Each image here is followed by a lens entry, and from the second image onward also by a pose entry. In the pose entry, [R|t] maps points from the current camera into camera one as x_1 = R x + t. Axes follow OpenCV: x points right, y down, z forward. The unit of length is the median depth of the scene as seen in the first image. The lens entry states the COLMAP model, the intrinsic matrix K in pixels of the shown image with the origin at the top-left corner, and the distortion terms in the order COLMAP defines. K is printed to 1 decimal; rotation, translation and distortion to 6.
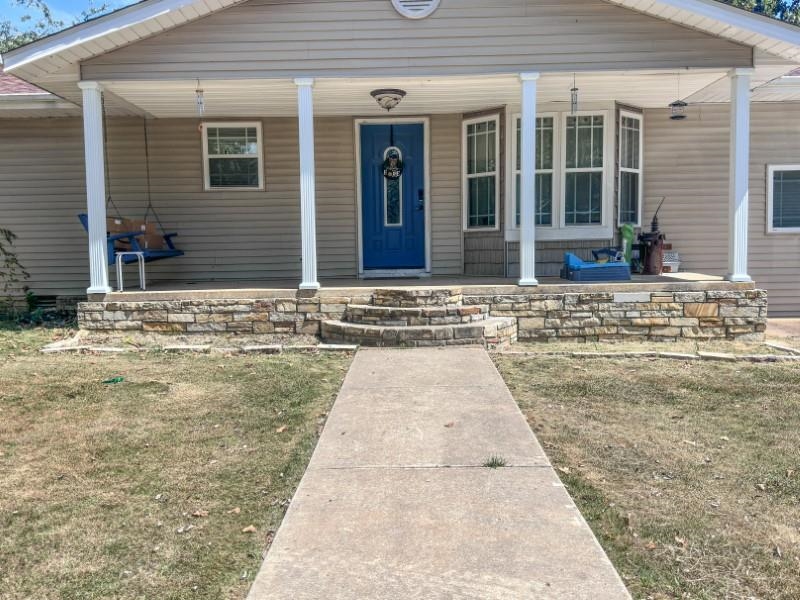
lens RADIAL K [[694.3, 0, 395.6], [0, 694.3, 302.4], [0, 0, 1]] dist [0.020607, -0.047197]
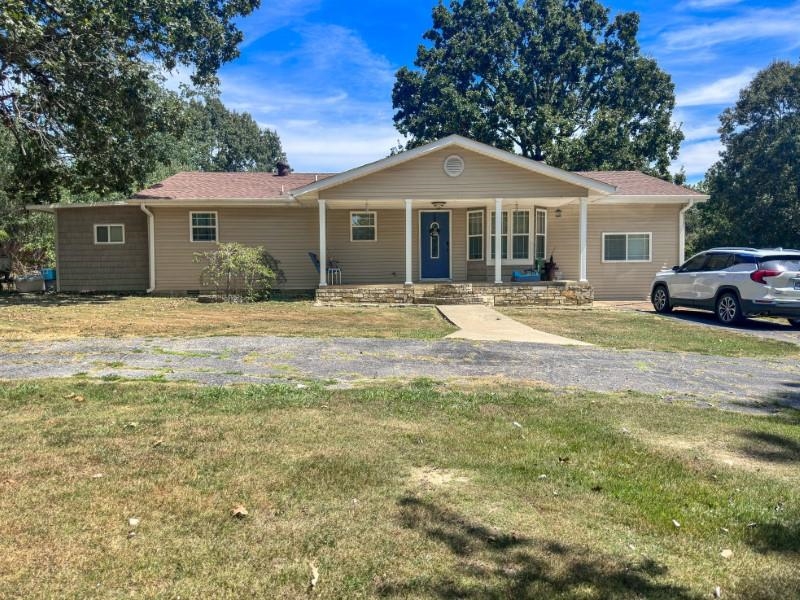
lens RADIAL K [[562.4, 0, 401.4], [0, 562.4, 305.0], [0, 0, 1]] dist [0.040485, -0.040827]
pose [[0.998513, 0.003878, 0.054379, -0.239575], [-0.002893, 0.999830, -0.018193, 0.082241], [-0.054440, 0.018009, 0.998355, -0.893417]]
